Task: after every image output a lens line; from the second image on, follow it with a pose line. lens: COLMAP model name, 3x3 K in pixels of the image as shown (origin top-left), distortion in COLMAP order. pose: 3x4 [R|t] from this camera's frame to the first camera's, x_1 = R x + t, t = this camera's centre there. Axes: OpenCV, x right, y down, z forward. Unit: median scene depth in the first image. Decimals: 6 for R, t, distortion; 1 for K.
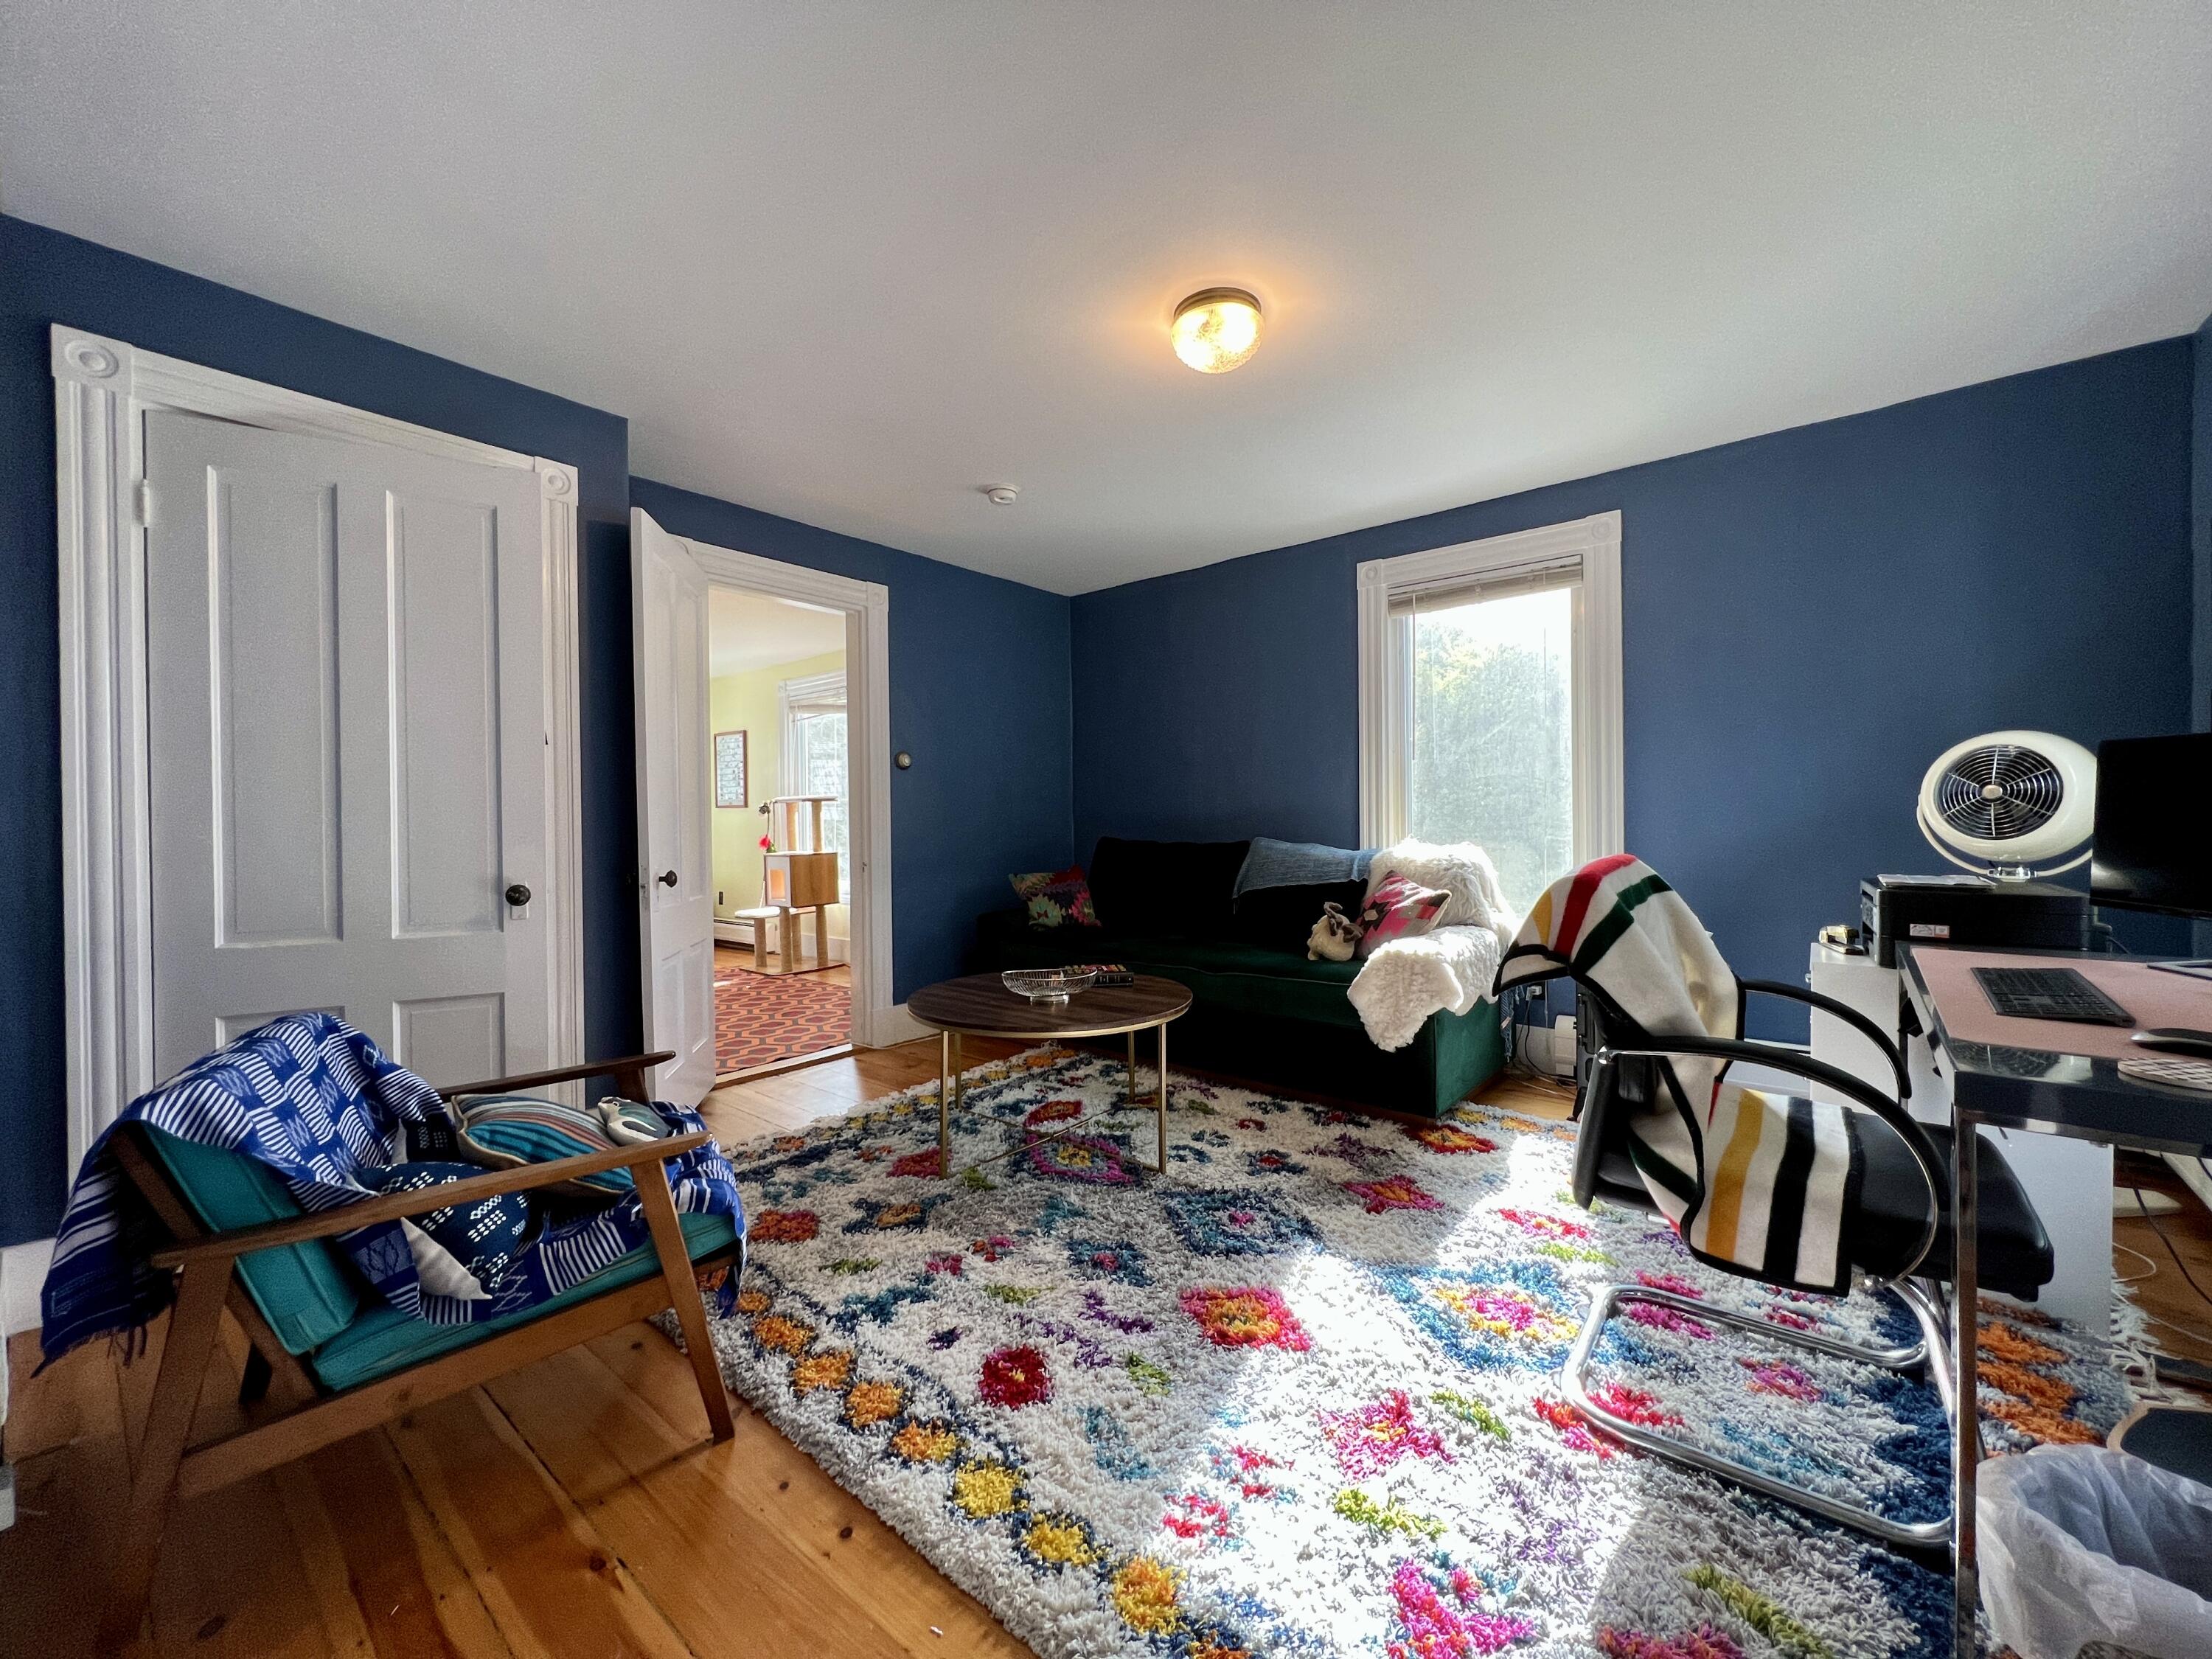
lens RADIAL K [[886.1, 0, 1102.8], [0, 886.1, 831.4], [0, 0, 1]] dist [0.000236, -0.000566]
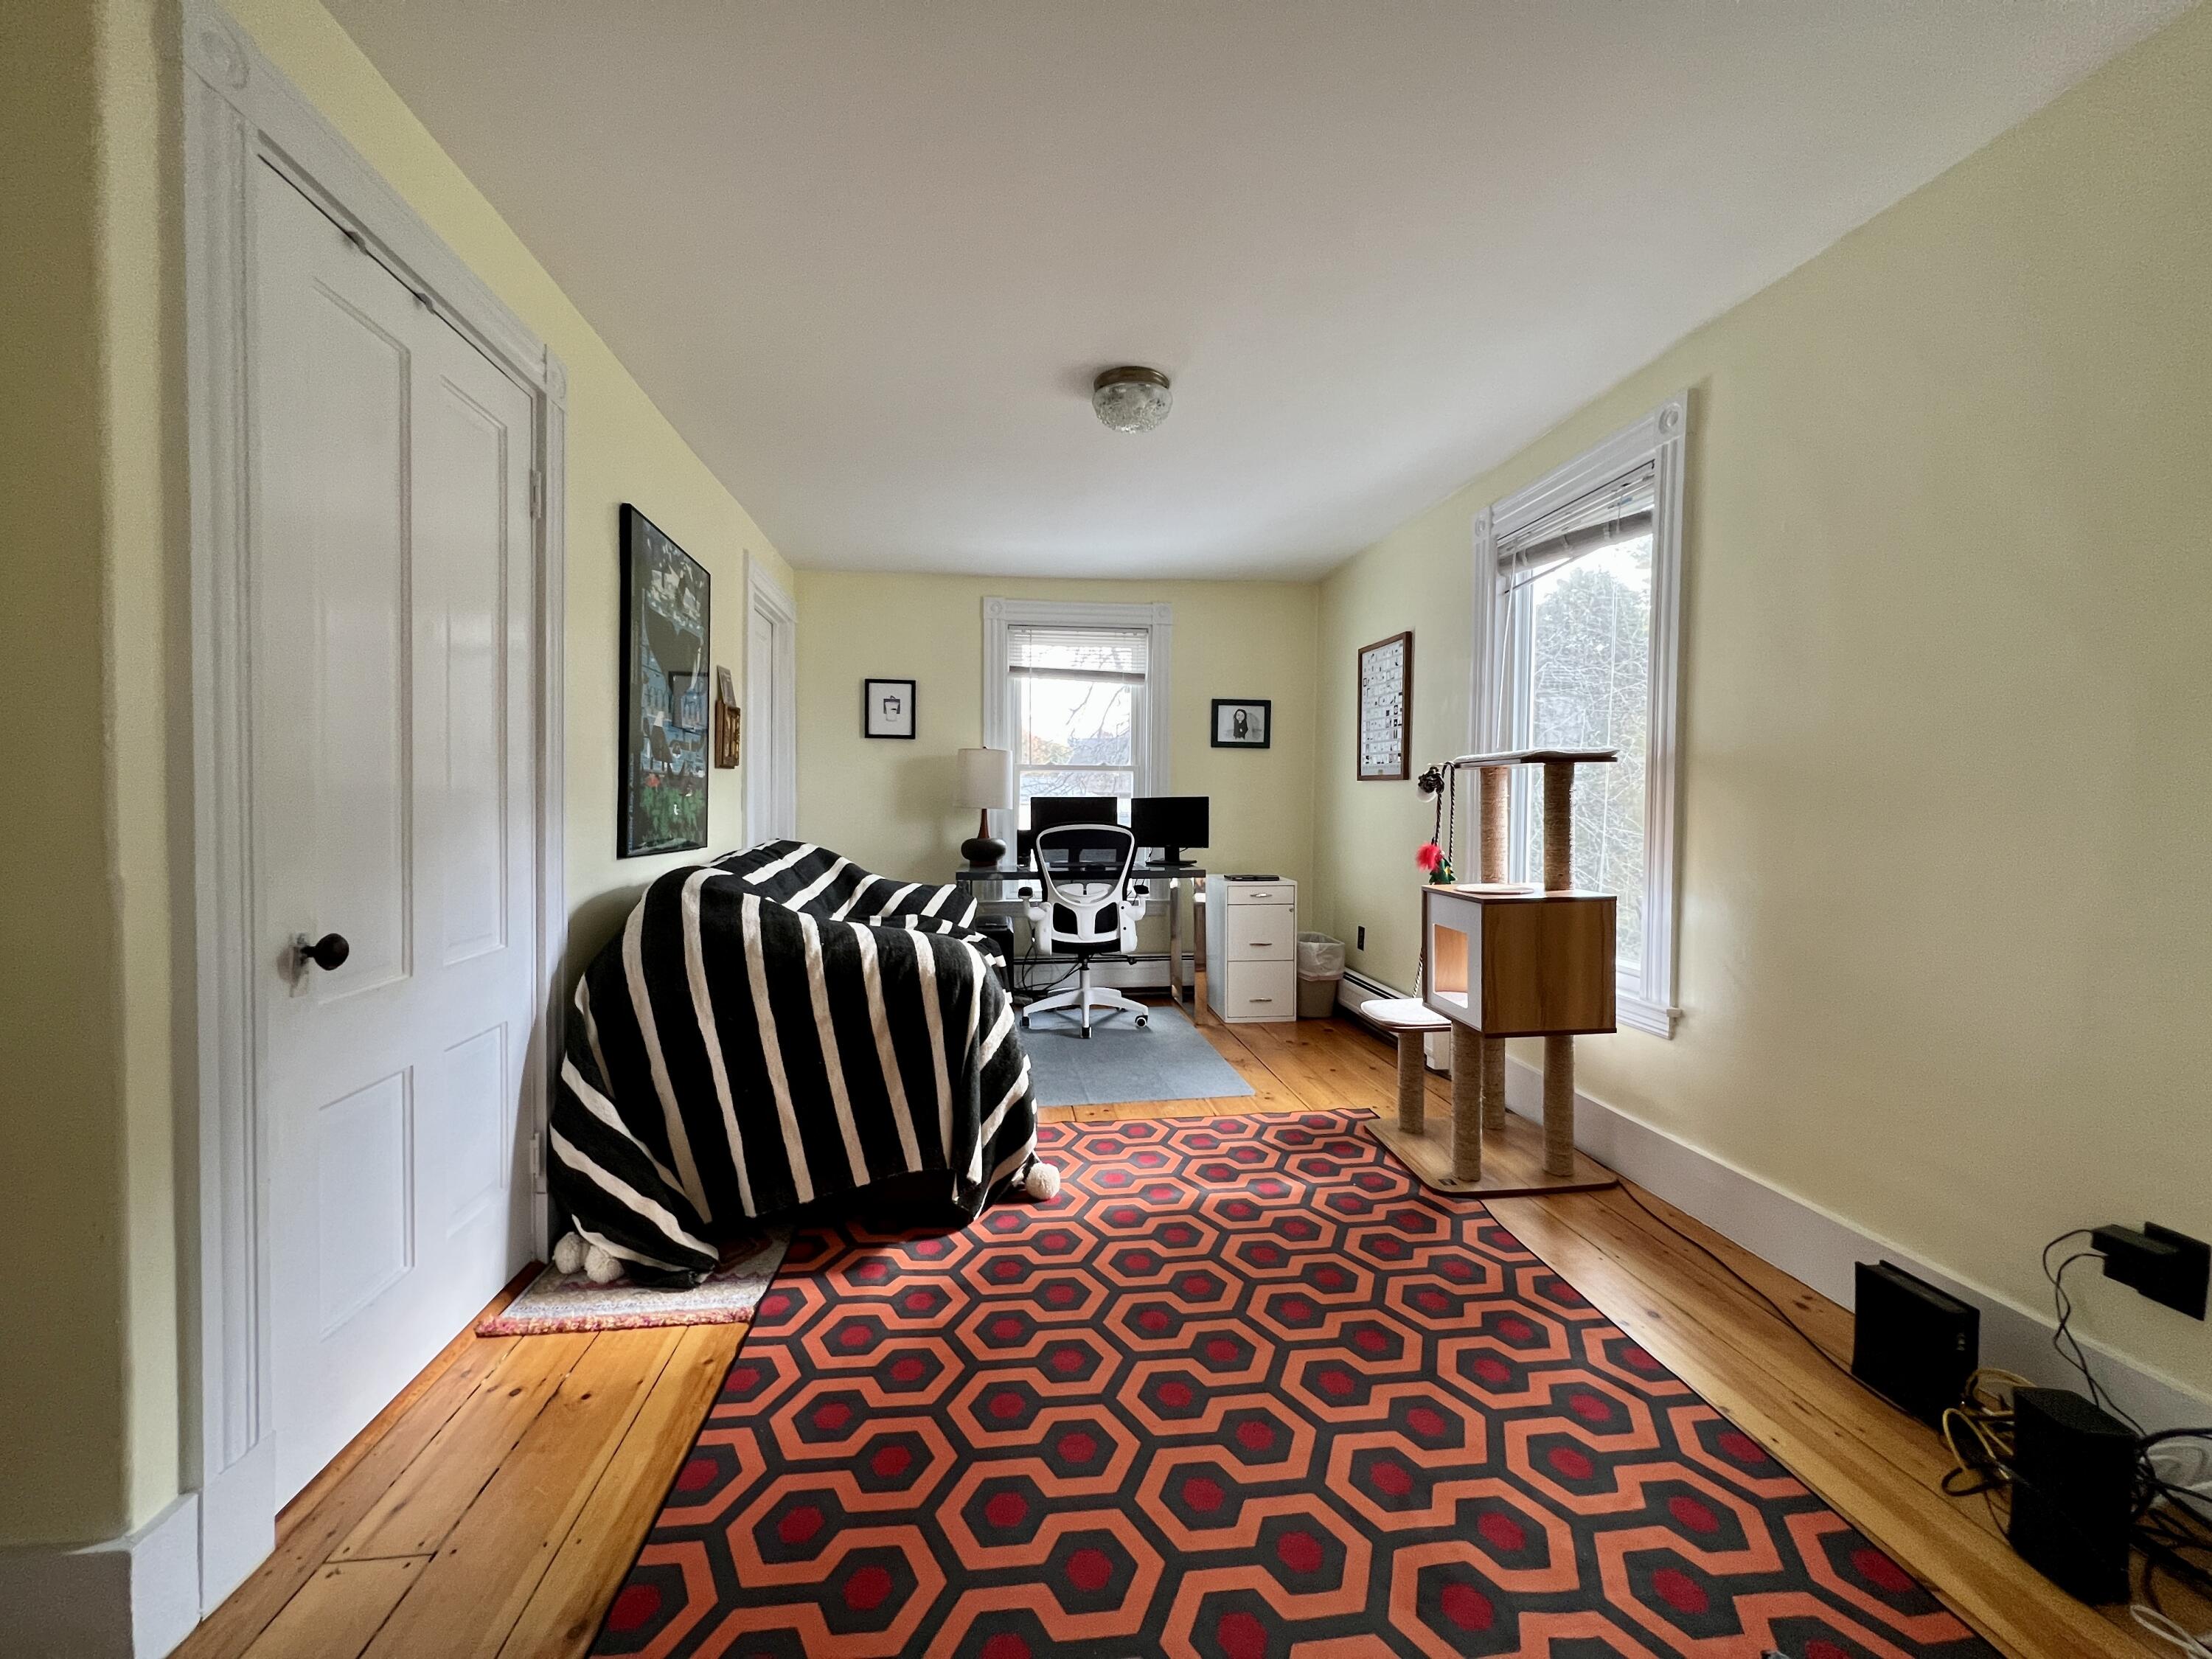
lens RADIAL K [[886.1, 0, 1099.5], [0, 886.1, 829.4], [0, 0, 1]] dist [0.000236, -0.000566]
pose [[0.721155, 0.031920, -0.692038, -0.172090], [-0.021217, 0.999487, 0.023991, -0.007060], [0.692448, -0.002619, 0.721463, 0.502839]]
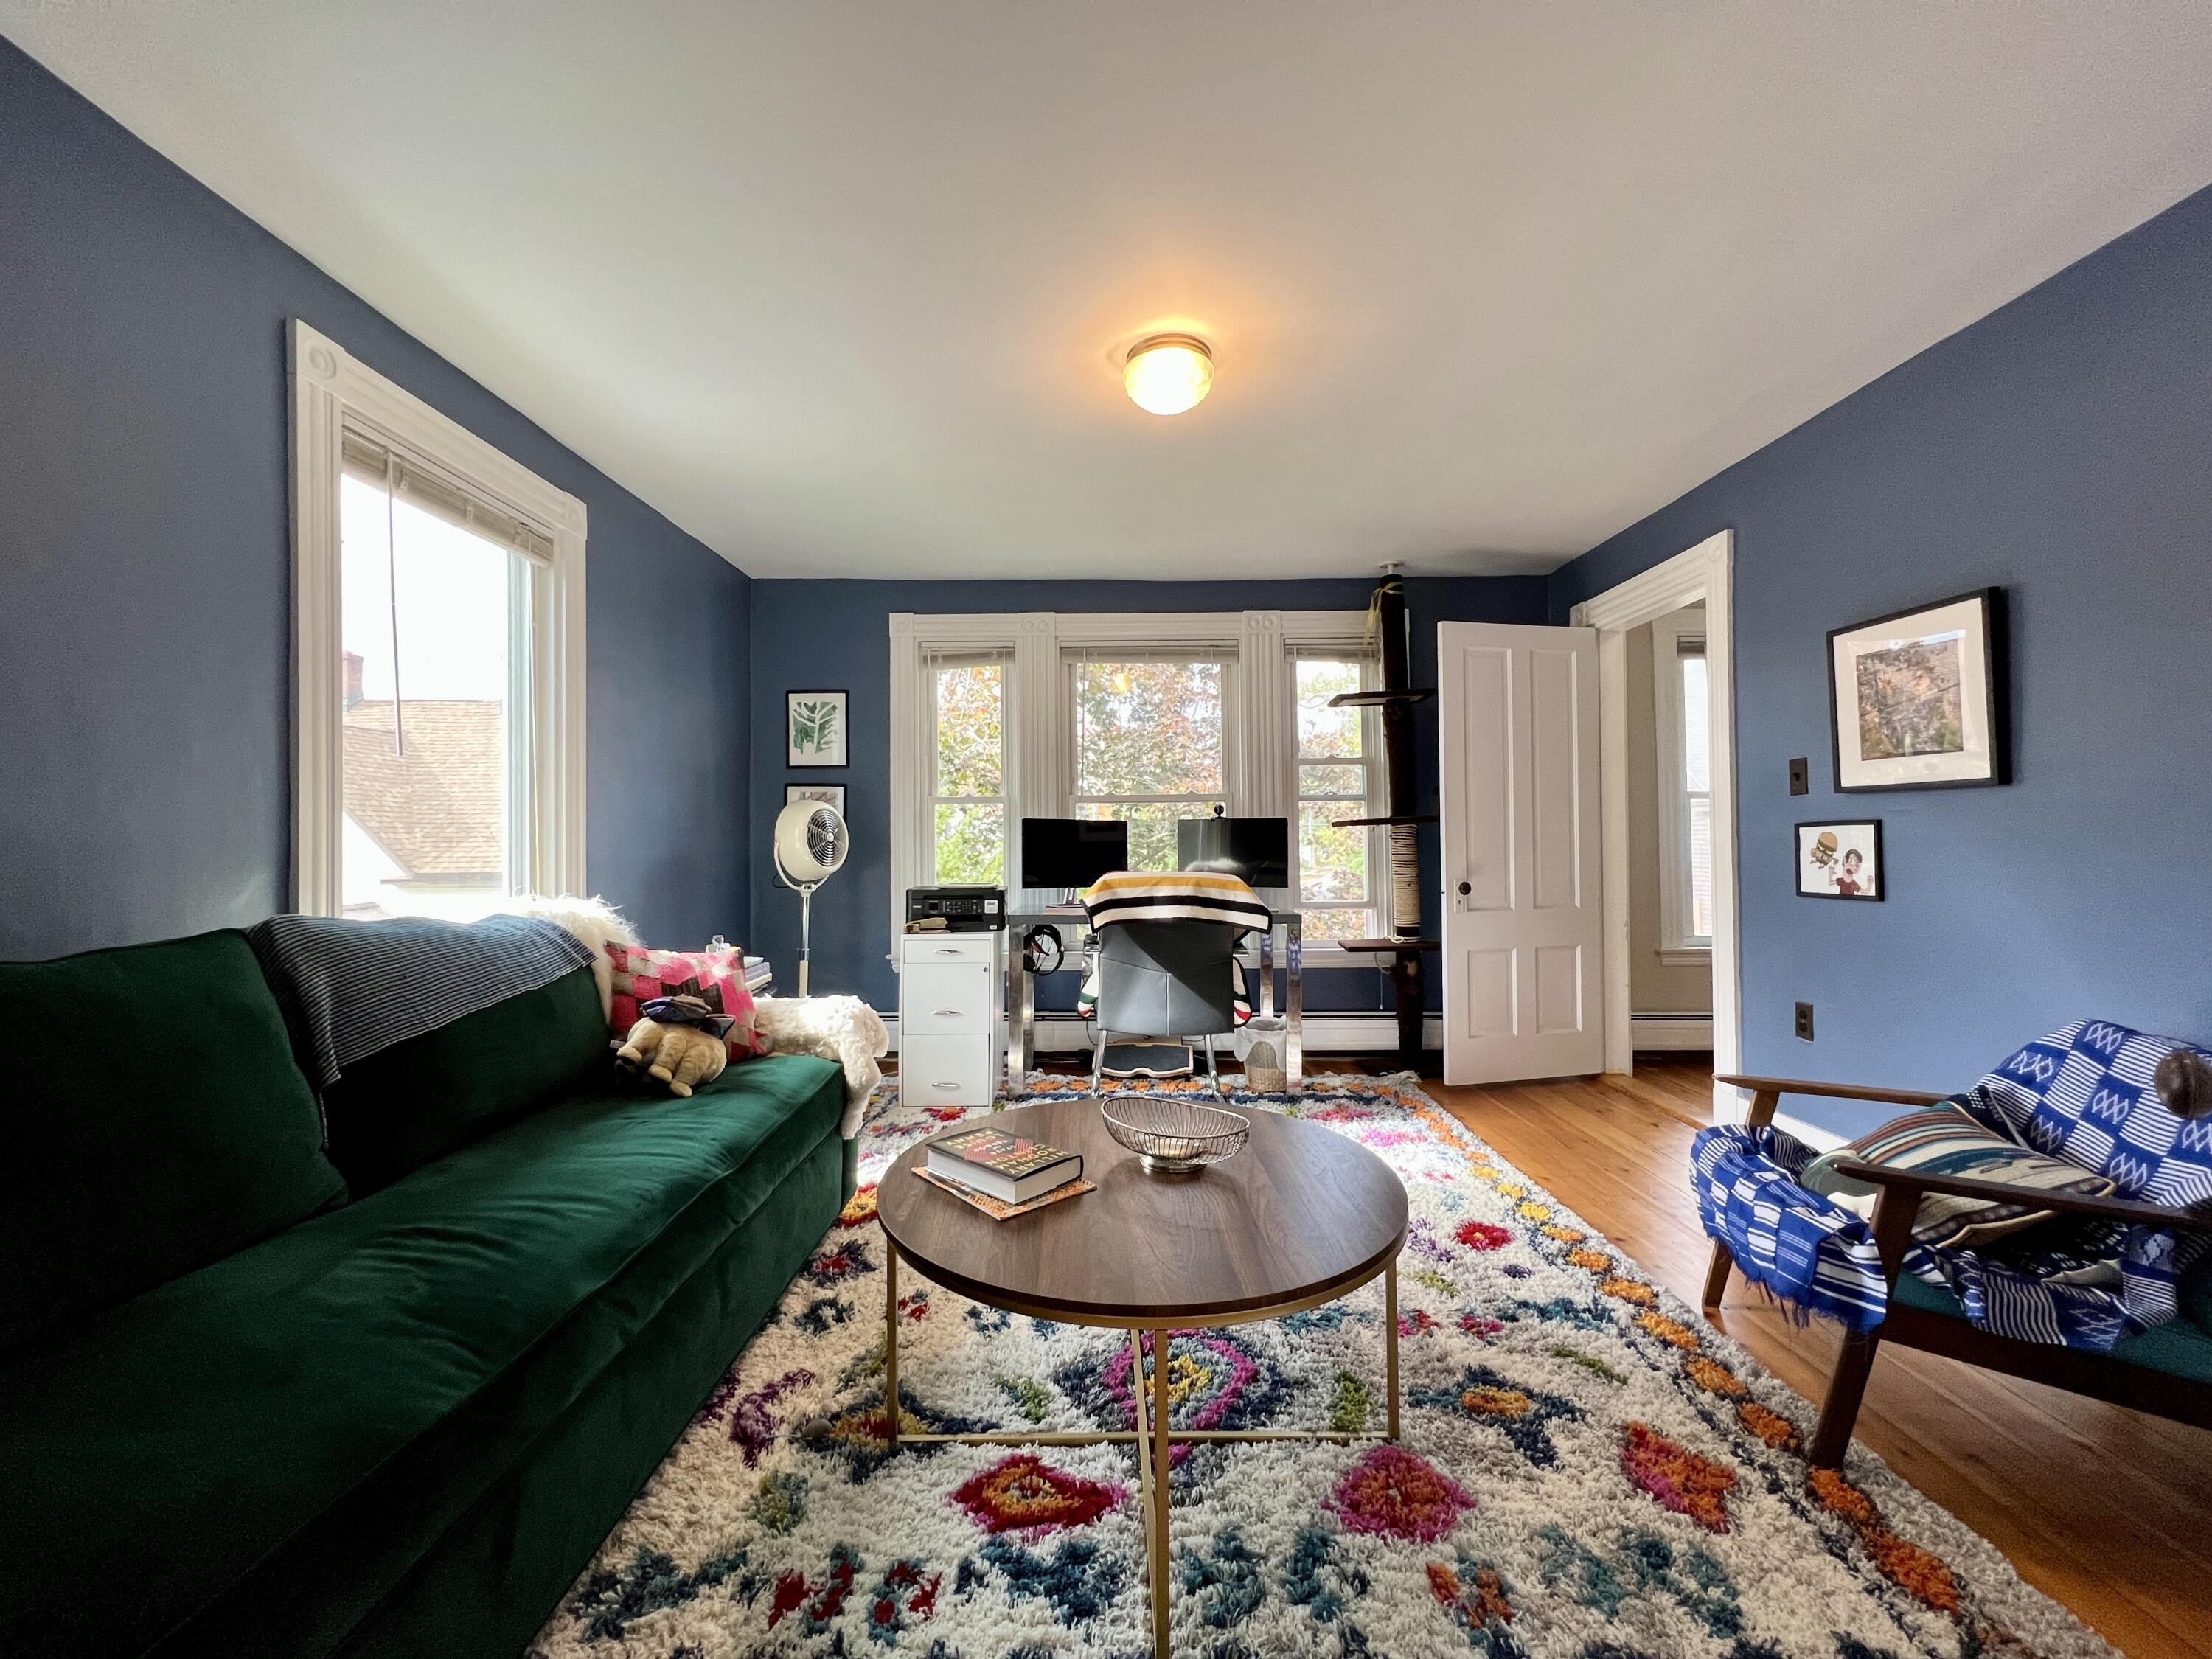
lens RADIAL K [[886.1, 0, 1107.7], [0, 886.1, 830.7], [0, 0, 1]] dist [0.000236, -0.000566]
pose [[-0.648010, 0.027825, 0.761124, -0.696054], [0.023589, 0.999586, -0.016459, -0.026992], [-0.761267, 0.007289, -0.648398, 2.030573]]
